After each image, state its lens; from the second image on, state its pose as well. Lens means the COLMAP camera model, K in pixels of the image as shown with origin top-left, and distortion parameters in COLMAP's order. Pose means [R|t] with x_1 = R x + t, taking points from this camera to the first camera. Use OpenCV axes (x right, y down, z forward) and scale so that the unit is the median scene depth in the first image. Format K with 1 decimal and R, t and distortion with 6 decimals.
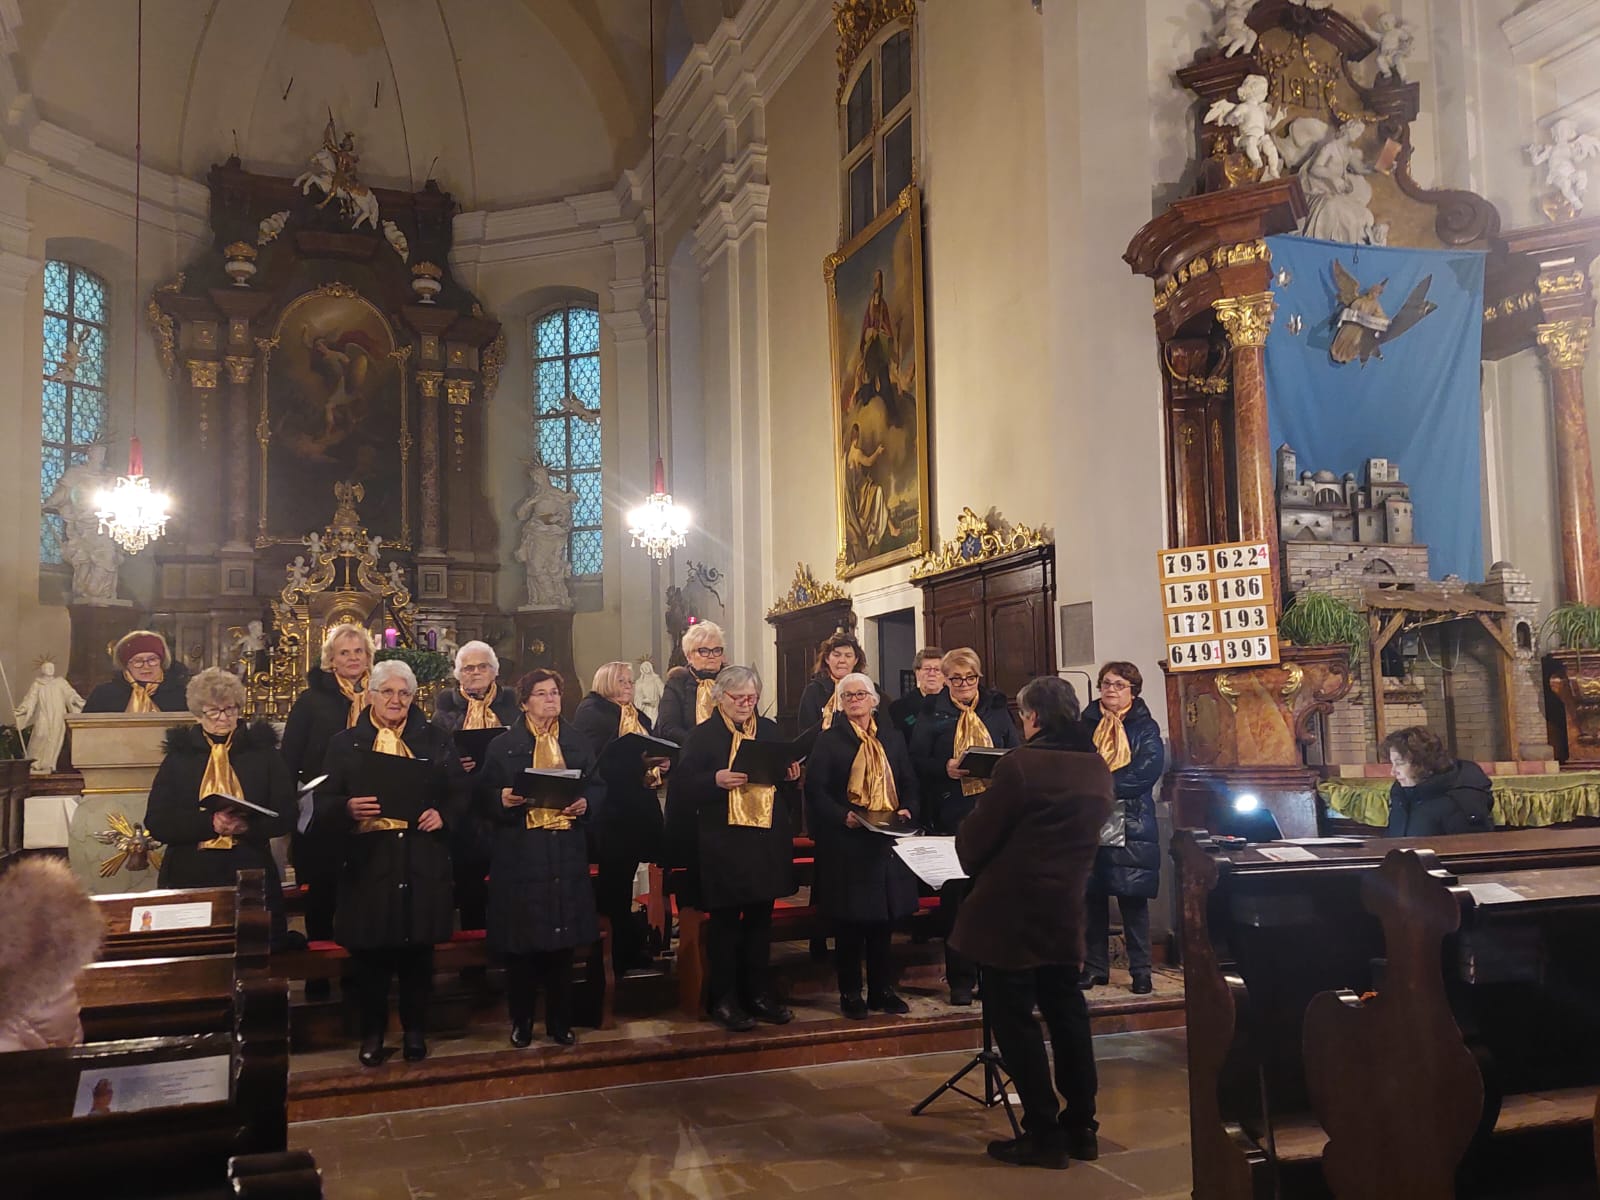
lens RADIAL K [[1431.8, 0, 800.0], [0, 1431.8, 600.0], [0, 0, 1]] dist [0.000277, -0.000407]
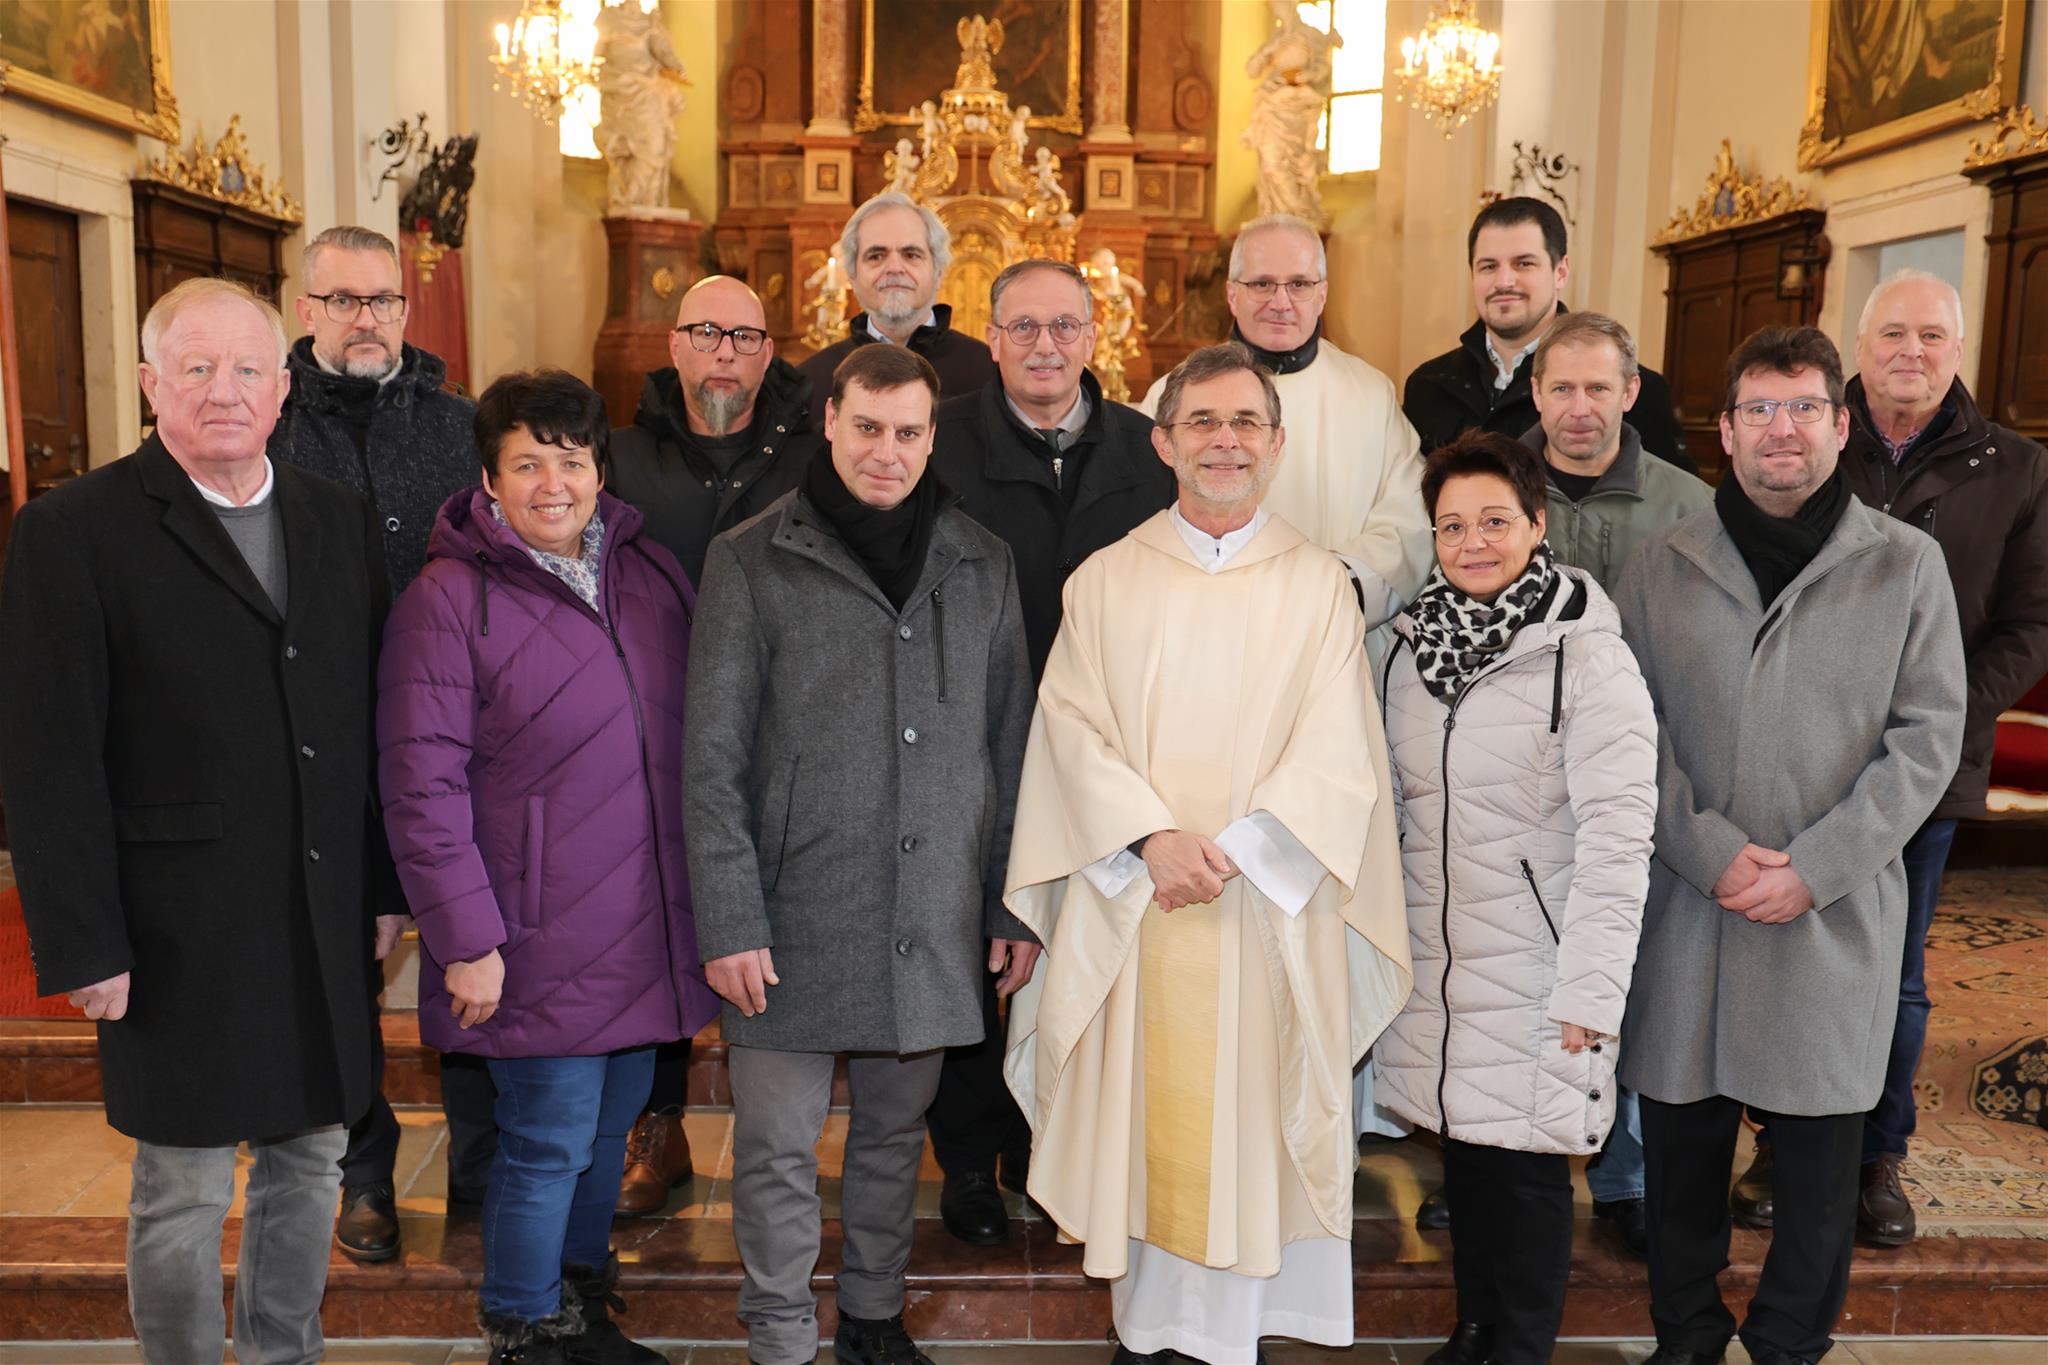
lens RADIAL K [[1981.0, 0, 1024.0], [0, 1981.0, 682.5], [0, 0, 1]] dist [-0.136847, 0.258753]
pose [[0.945424, 0.079846, -0.315909, -0.001663], [-0.005177, 0.973070, 0.230451, 0.004009], [0.325803, -0.216238, 0.920377, 0.203717]]
